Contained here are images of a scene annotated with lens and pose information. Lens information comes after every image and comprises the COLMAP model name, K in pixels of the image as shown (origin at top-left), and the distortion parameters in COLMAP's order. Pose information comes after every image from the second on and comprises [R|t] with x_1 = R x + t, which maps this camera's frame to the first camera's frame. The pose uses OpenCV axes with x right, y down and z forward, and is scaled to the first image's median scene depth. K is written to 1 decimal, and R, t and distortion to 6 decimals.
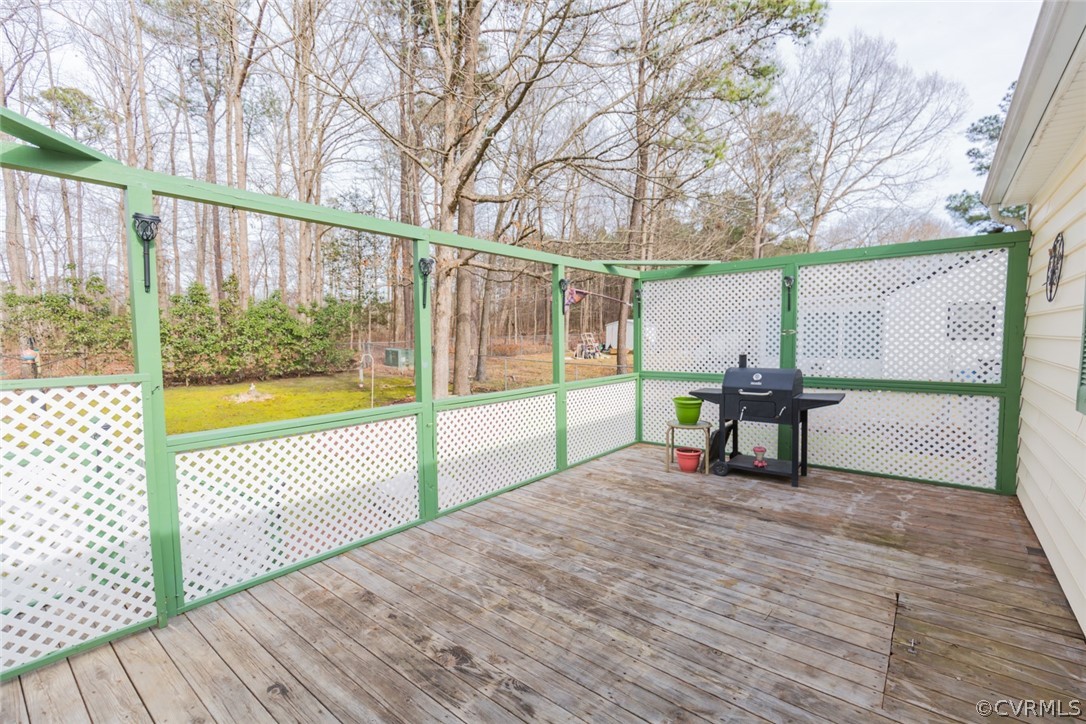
lens RADIAL K [[485.7, 0, 546.3], [0, 485.7, 362.6], [0, 0, 1]] dist [0.006664, -0.001038]
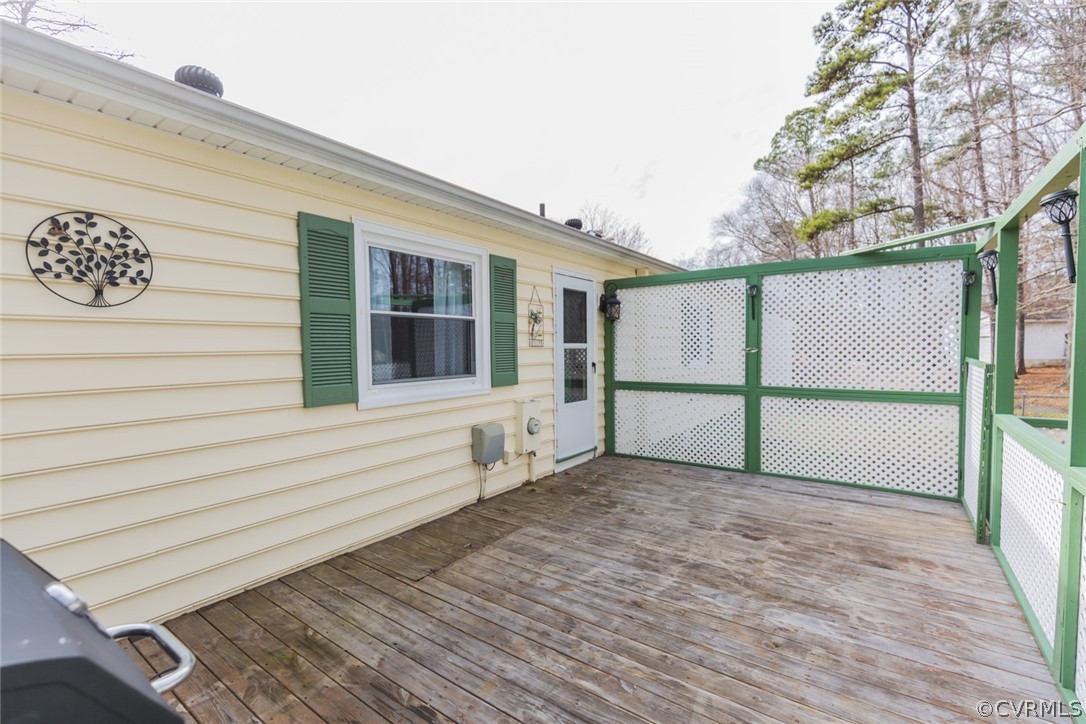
lens RADIAL K [[485.7, 0, 546.3], [0, 485.7, 362.6], [0, 0, 1]] dist [0.006664, -0.001038]
pose [[-0.998090, 0.019977, -0.058463, 0.357802], [0.014341, 0.995346, 0.095288, -0.087600], [0.060094, 0.094267, -0.993732, 1.529474]]
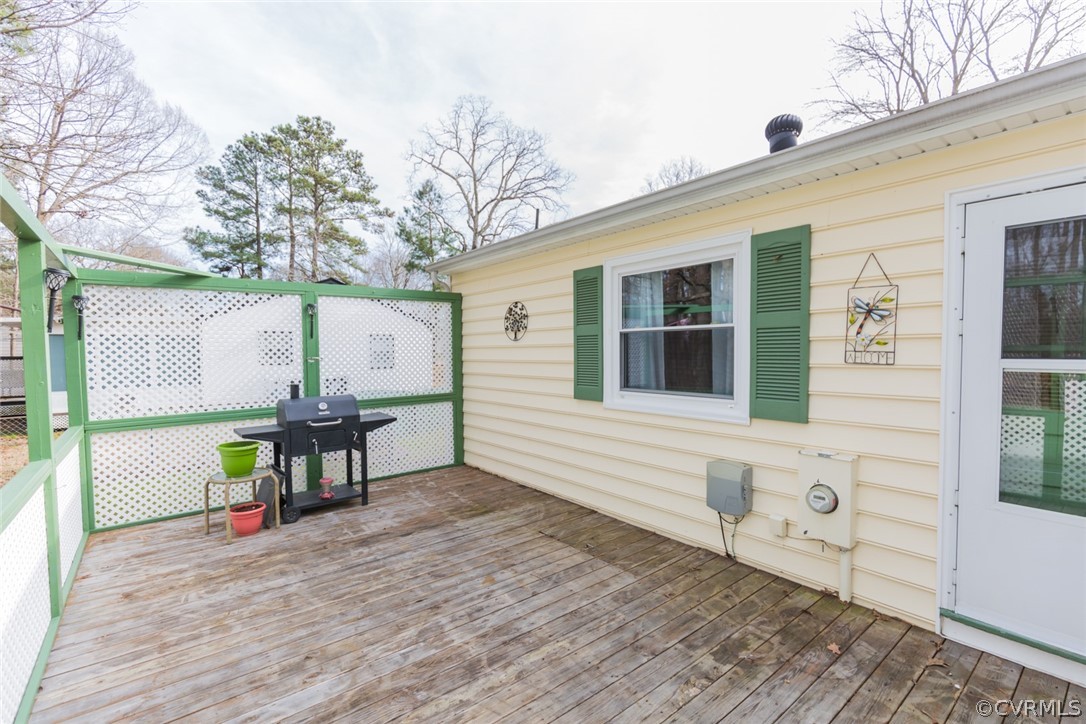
lens RADIAL K [[485.7, 0, 546.3], [0, 485.7, 362.6], [0, 0, 1]] dist [0.006664, -0.001038]
pose [[0.207053, -0.017961, 0.978165, -0.548442], [0.067193, 0.997732, 0.004097, -0.040558], [-0.976019, 0.064877, 0.207790, 0.468379]]
